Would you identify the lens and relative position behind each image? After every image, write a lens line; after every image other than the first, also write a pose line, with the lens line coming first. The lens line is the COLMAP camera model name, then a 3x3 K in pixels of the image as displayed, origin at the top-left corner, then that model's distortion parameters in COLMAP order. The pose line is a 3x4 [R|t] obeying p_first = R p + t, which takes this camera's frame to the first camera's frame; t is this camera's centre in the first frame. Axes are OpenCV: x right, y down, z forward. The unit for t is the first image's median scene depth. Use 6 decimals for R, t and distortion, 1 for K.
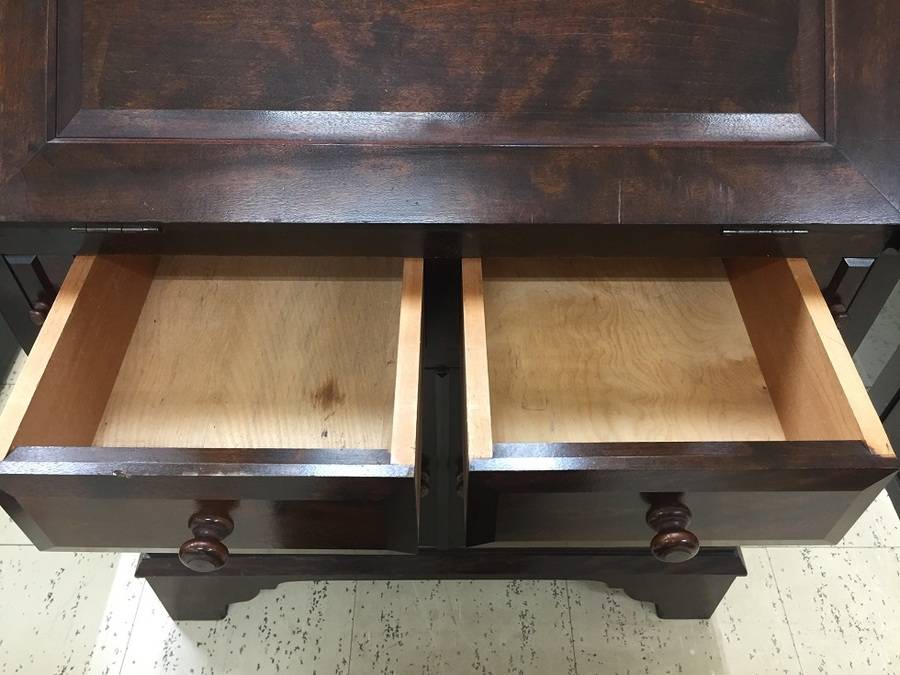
lens RADIAL K [[785.6, 0, 449.2], [0, 785.6, 336.6], [0, 0, 1]] dist [0.050452, -0.096367]
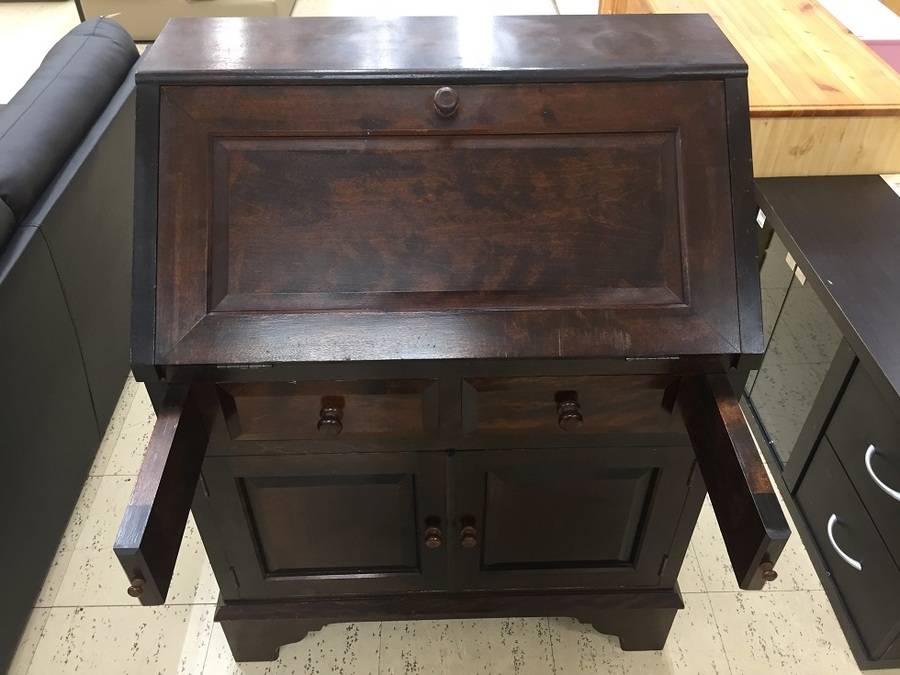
lens RADIAL K [[785.6, 0, 451.4], [0, 785.6, 336.4], [0, 0, 1]] dist [0.050452, -0.096367]
pose [[0.999667, -0.021407, 0.014379, -0.014682], [0.022911, 0.993194, -0.114199, -0.002680], [-0.011837, 0.114491, 0.993354, -0.309056]]
